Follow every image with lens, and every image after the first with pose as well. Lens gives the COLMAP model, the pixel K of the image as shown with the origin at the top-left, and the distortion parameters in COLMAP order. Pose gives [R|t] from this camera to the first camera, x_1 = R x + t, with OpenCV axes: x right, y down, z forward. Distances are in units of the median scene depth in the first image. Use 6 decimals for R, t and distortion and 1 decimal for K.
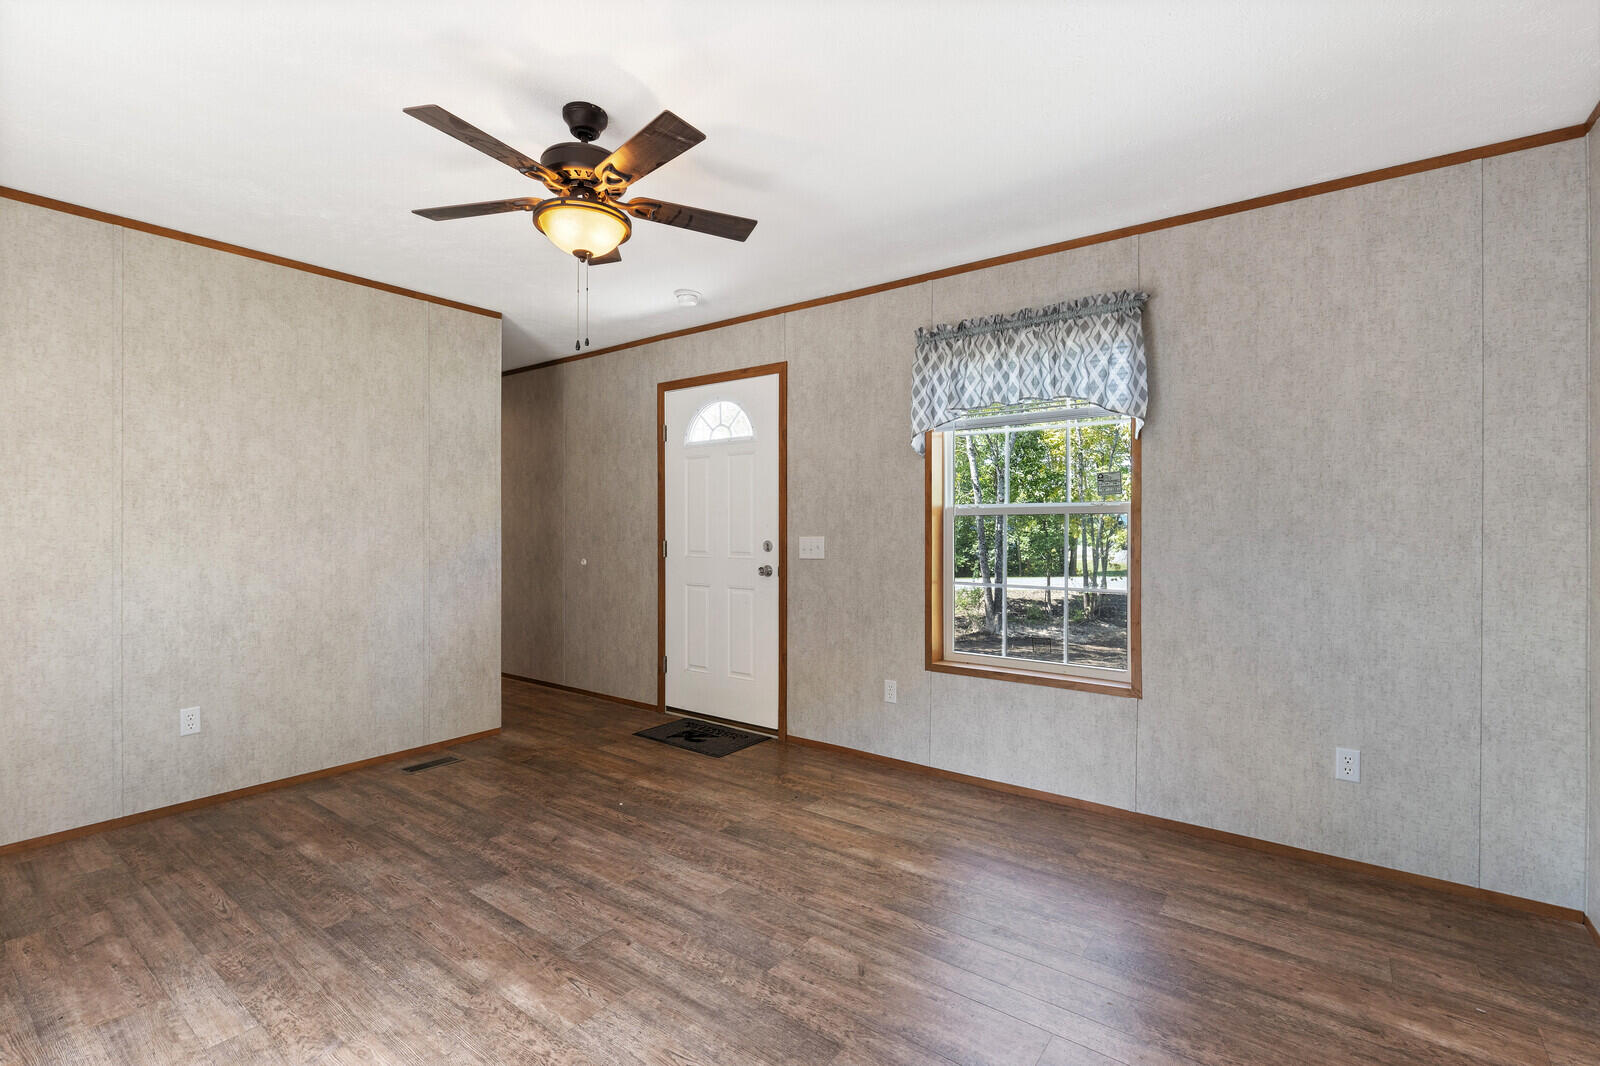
lens RADIAL K [[728.8, 0, 788.4], [0, 728.8, 533.4], [0, 0, 1]] dist [-0.000765, -0.000217]
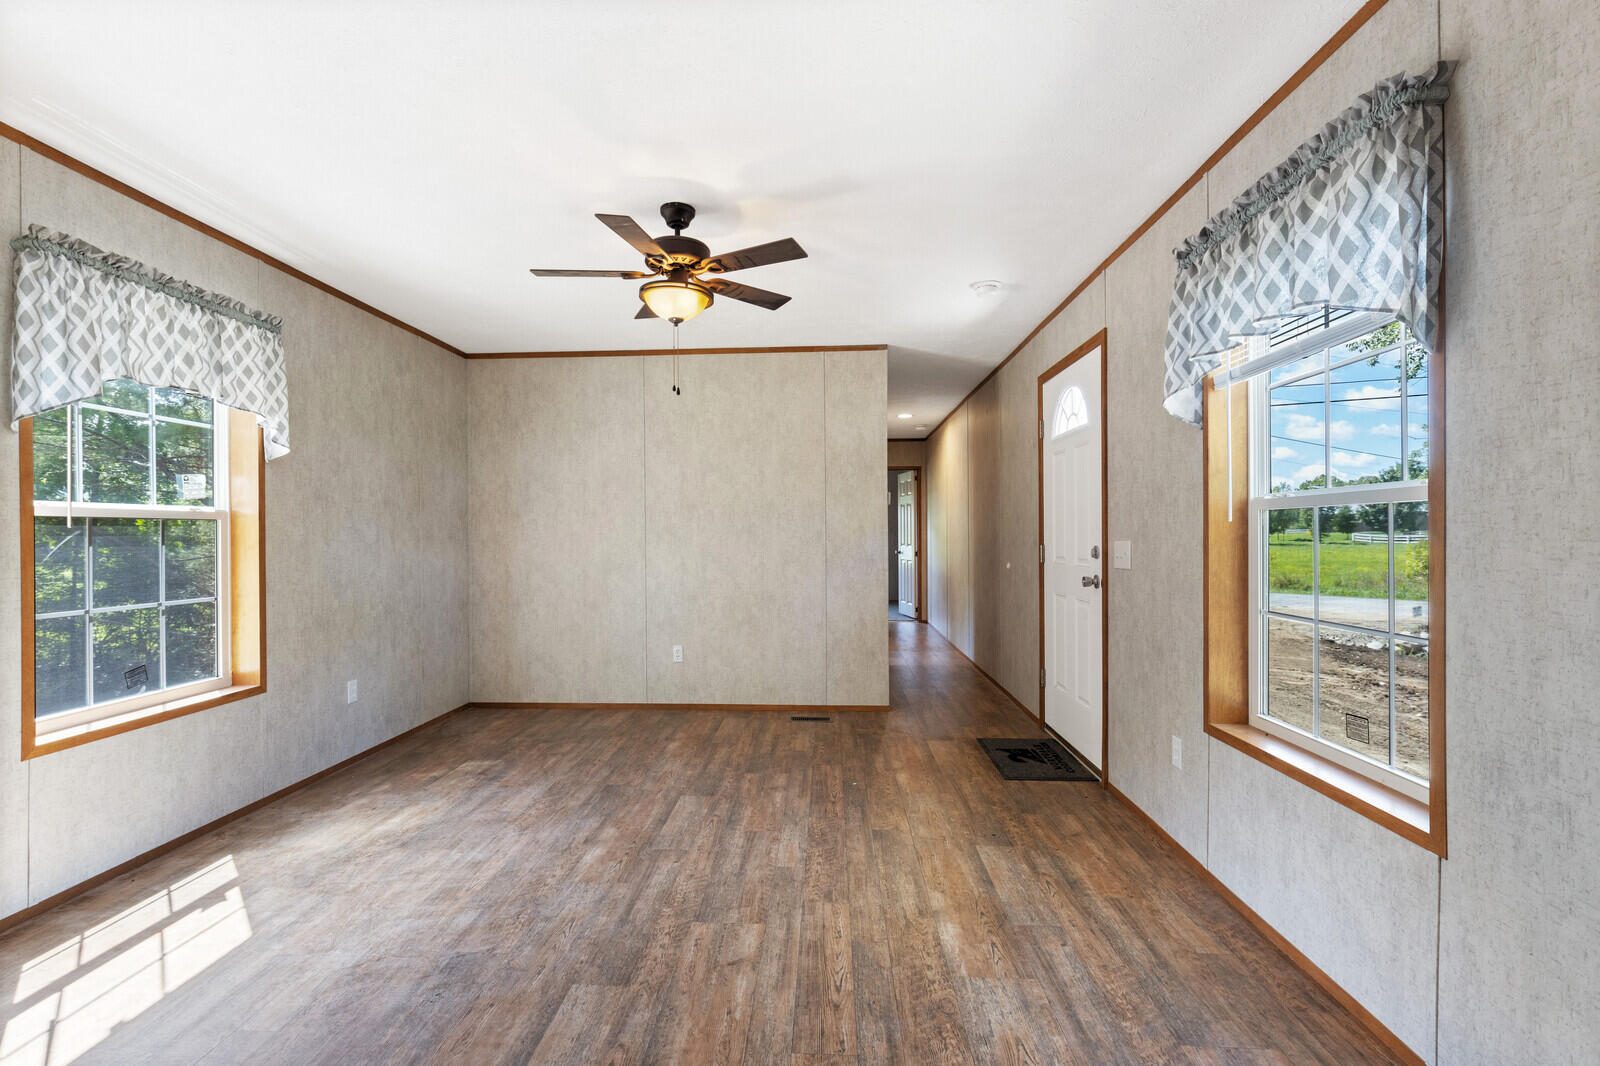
lens RADIAL K [[720.3, 0, 776.9], [0, 720.3, 542.8], [0, 0, 1]] dist [0.002507, 0.000143]
pose [[0.550822, 0.006873, -0.834595, 0.675708], [-0.001950, 0.999974, 0.006948, 0.002243], [0.834621, -0.002200, 0.550821, 0.341438]]
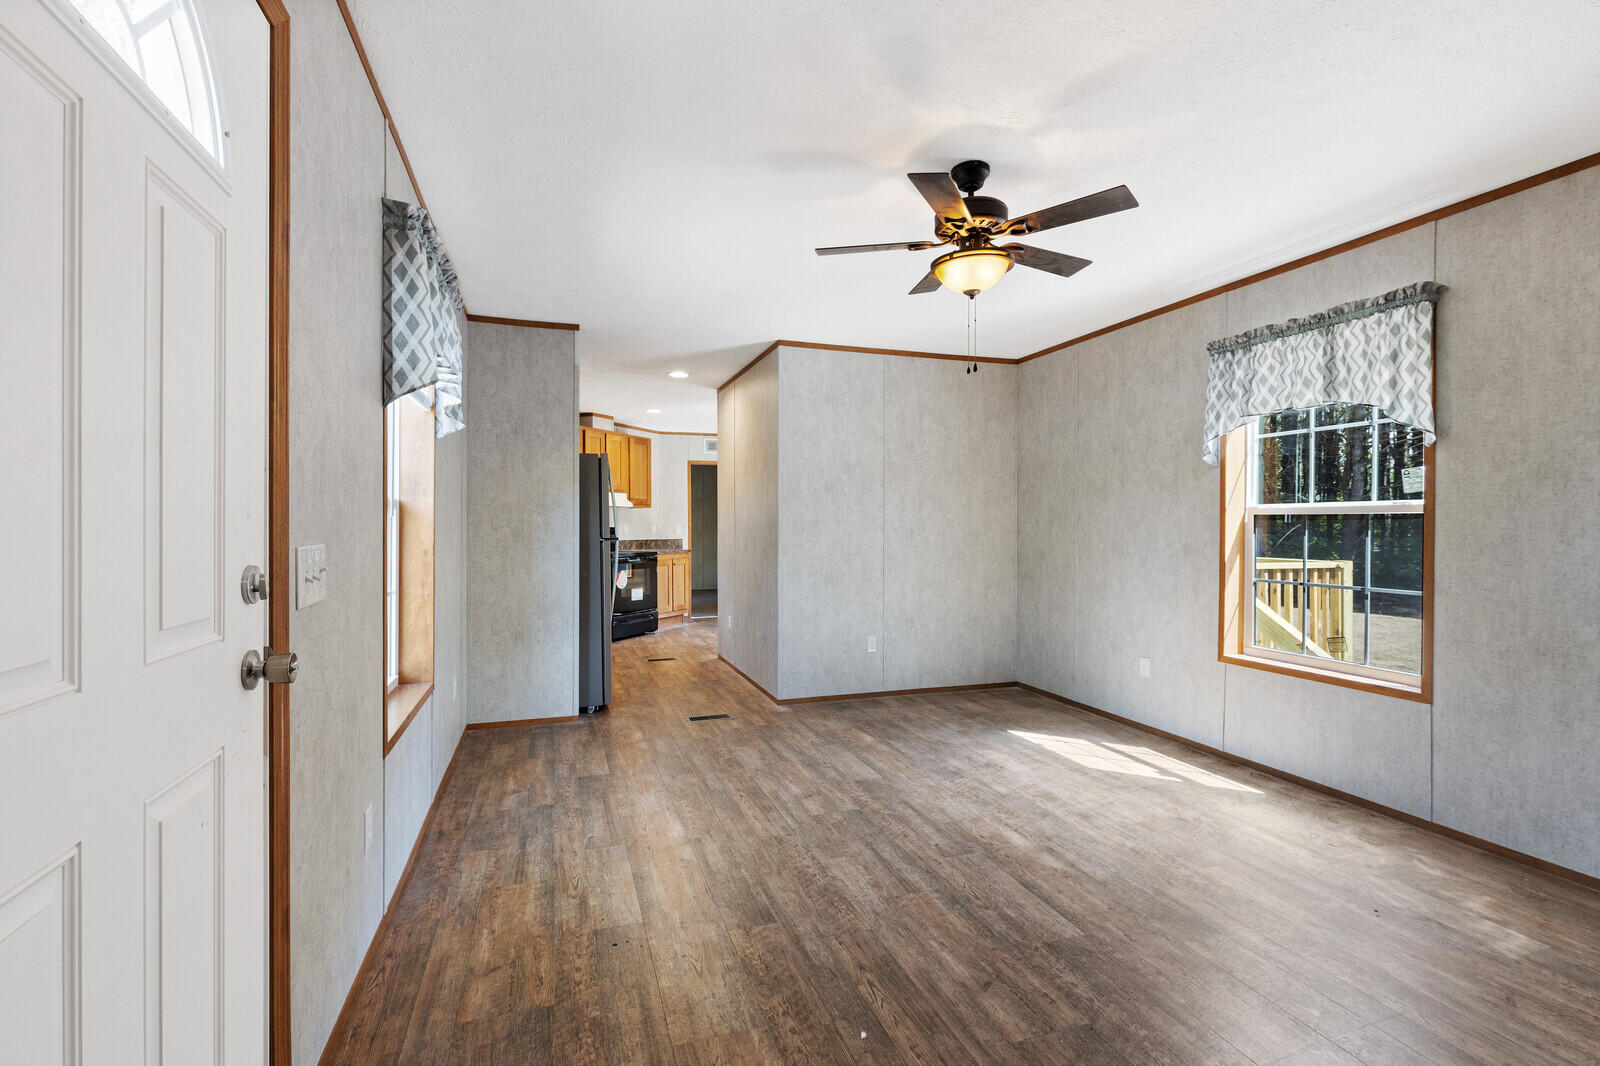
lens RADIAL K [[727.3, 0, 800.0], [0, 727.3, 533.0], [0, 0, 1]] dist [-0.000103, 0.000064]
pose [[-0.832583, -0.008866, 0.553830, -0.540770], [0.000244, 0.999866, 0.016373, -0.011216], [-0.553901, 0.013767, -0.832469, 1.636327]]
